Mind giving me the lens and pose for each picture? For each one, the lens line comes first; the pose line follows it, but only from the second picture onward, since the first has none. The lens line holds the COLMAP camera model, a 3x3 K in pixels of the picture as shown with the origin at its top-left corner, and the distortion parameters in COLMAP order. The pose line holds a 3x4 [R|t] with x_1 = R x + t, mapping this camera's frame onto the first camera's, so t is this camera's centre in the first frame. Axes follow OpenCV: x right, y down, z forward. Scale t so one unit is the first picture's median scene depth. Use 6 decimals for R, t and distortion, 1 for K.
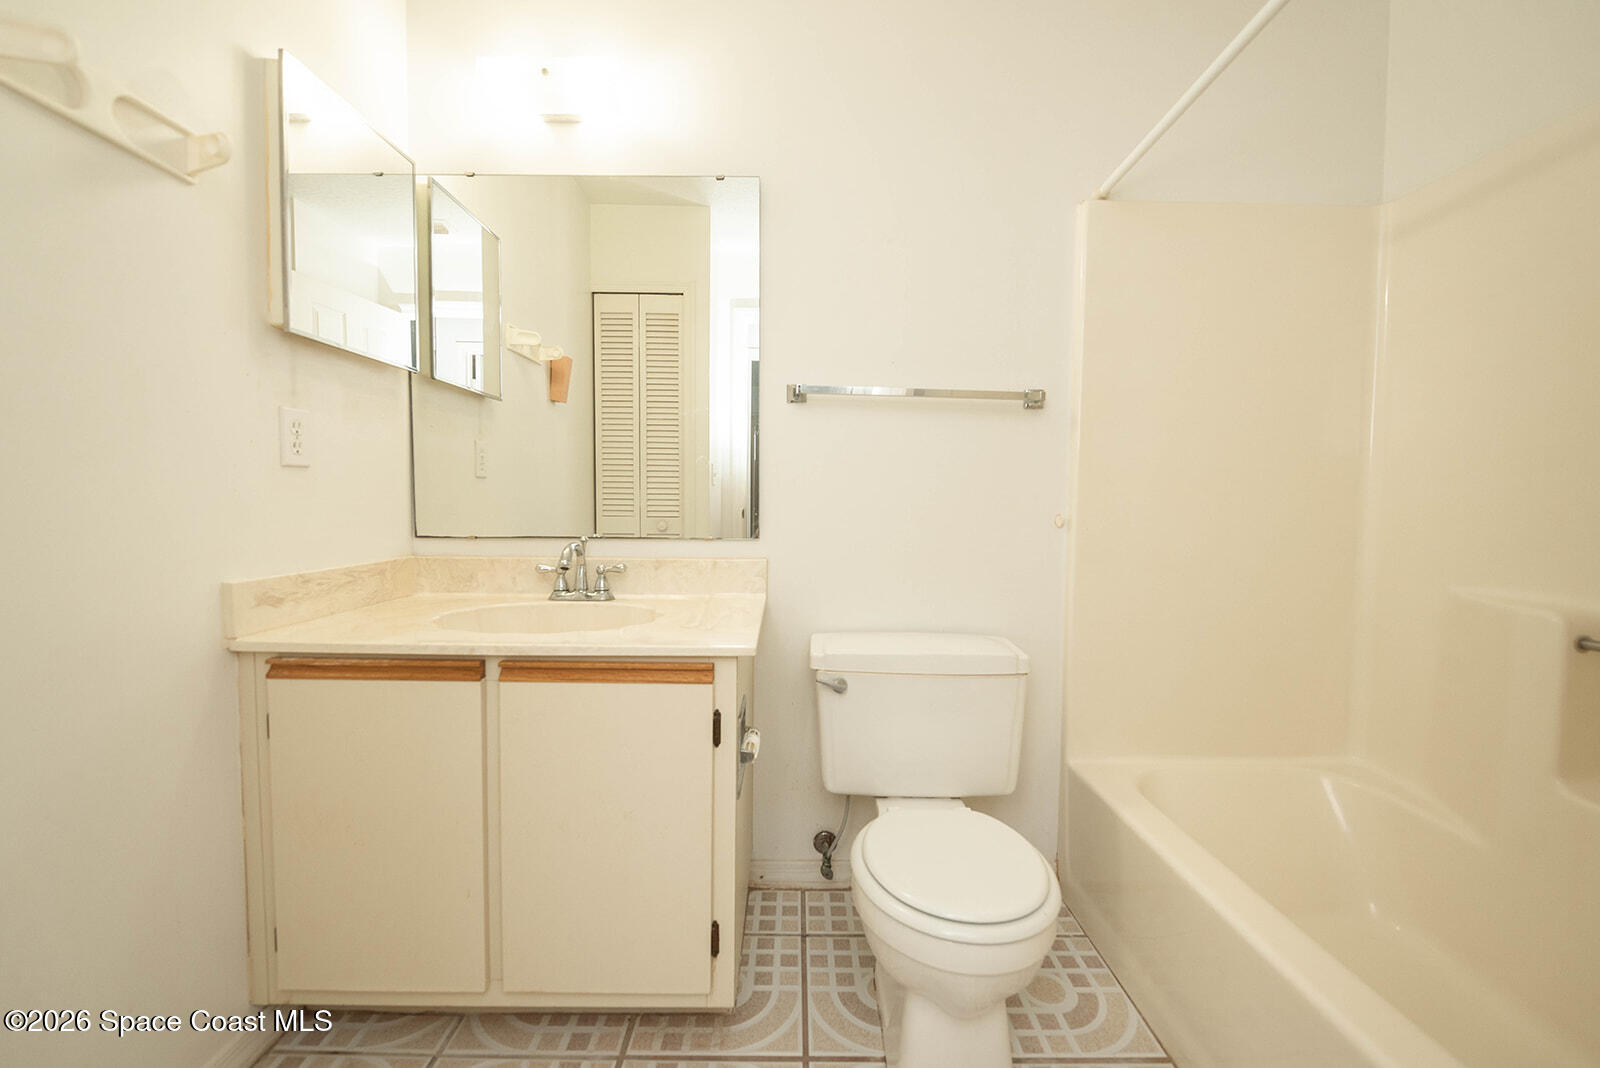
lens RADIAL K [[648.4, 0, 804.5], [0, 648.4, 526.0], [0, 0, 1]] dist [0.003092, -0.001769]
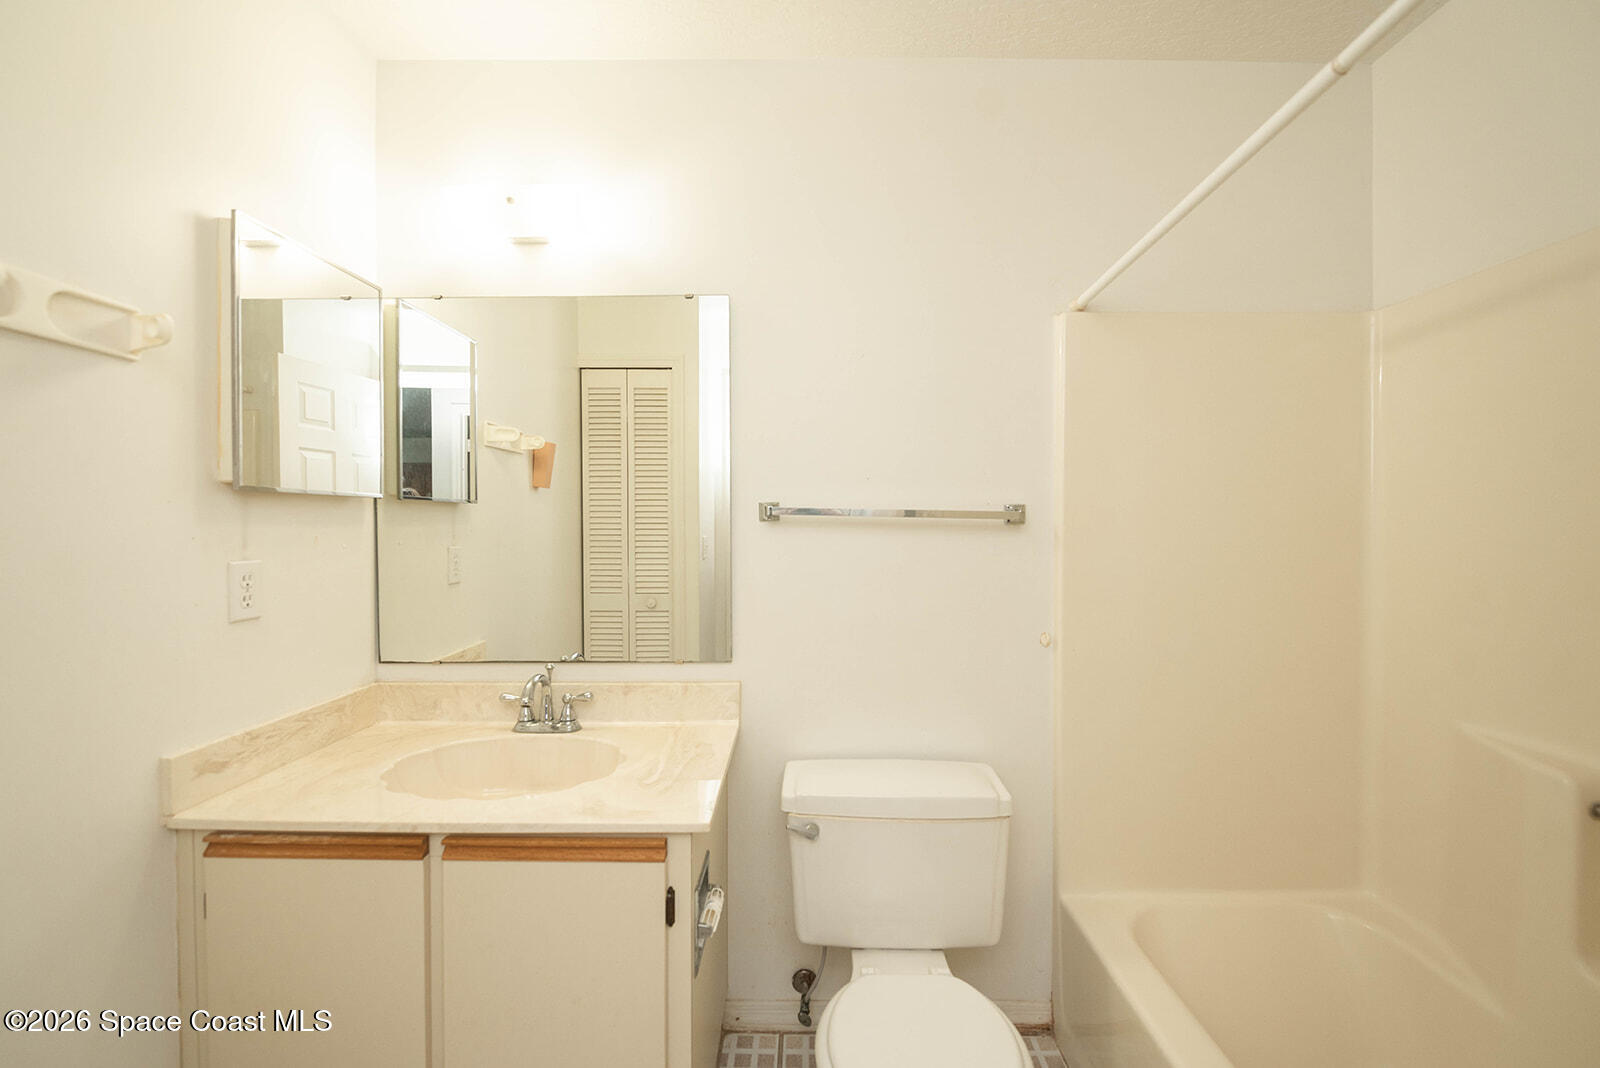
lens RADIAL K [[662.6, 0, 801.8], [0, 662.6, 537.2], [0, 0, 1]] dist [0.002474, -0.001359]
pose [[0.999798, -0.010810, -0.016942, 0.055976], [0.010205, 0.999322, -0.035386, -0.136979], [0.017313, 0.035205, 0.999230, 0.011301]]
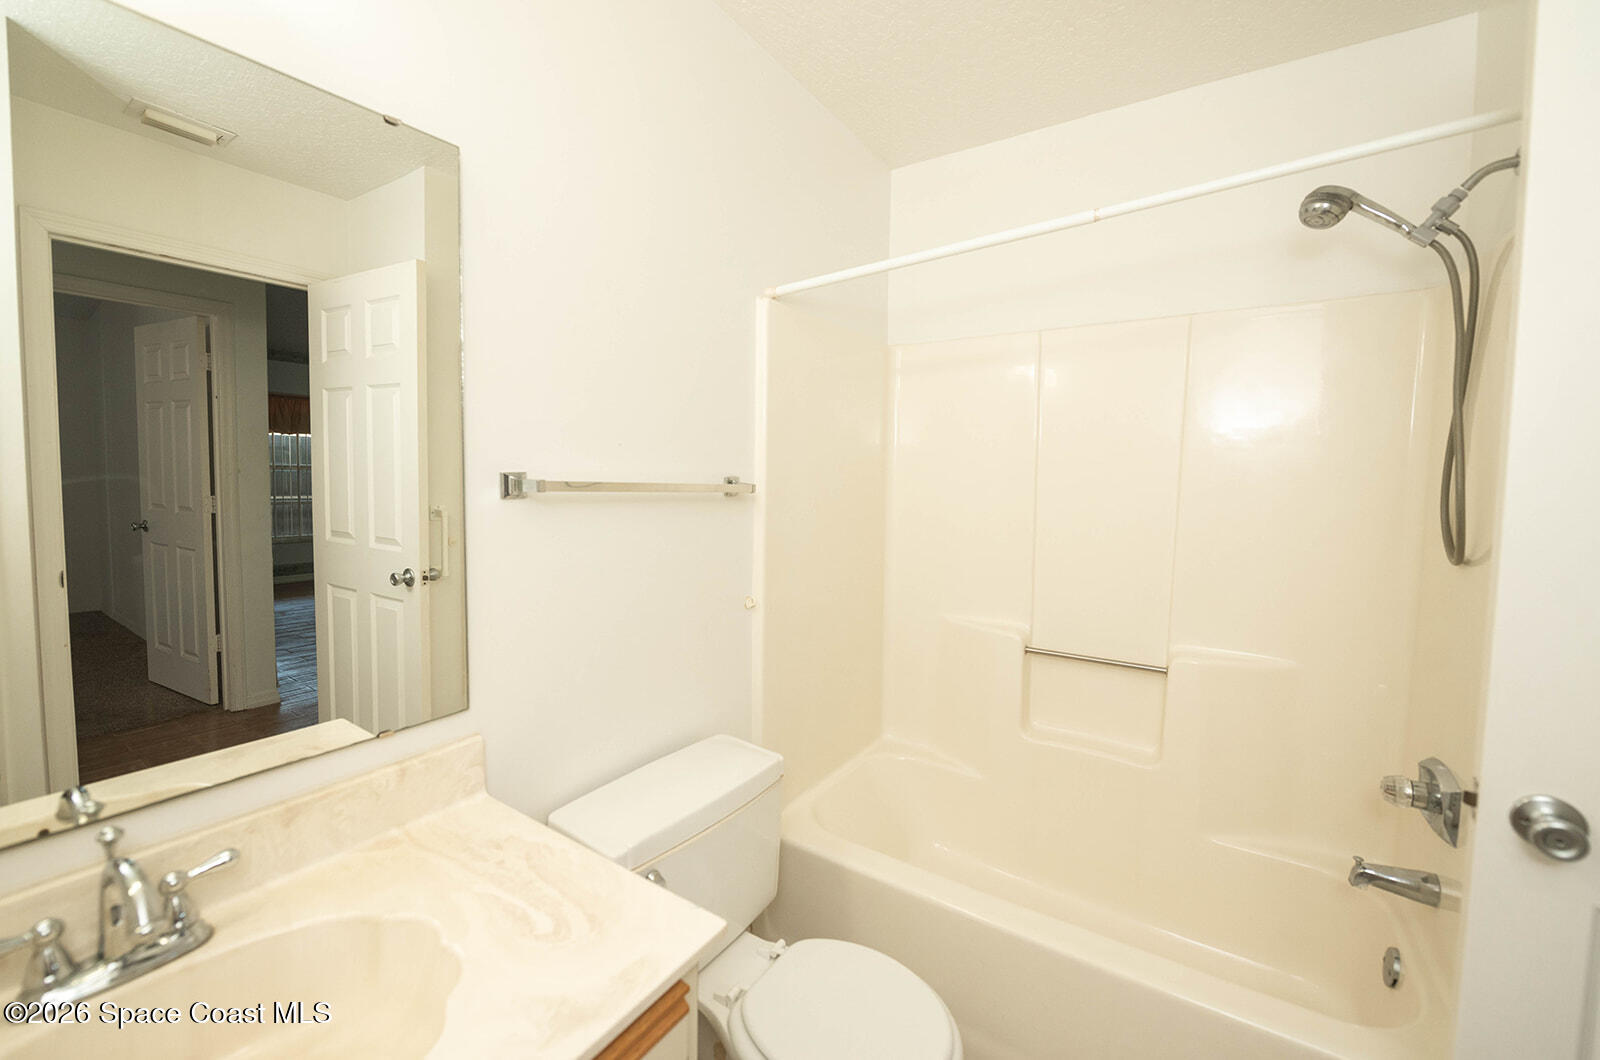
lens RADIAL K [[648.5, 0, 773.0], [0, 648.5, 521.7], [0, 0, 1]] dist [0.001360, -0.000260]
pose [[0.578634, -0.061389, 0.813273, -0.435211], [0.032974, 0.998109, 0.051880, -0.202134], [-0.814920, -0.003202, 0.579564, 0.398344]]
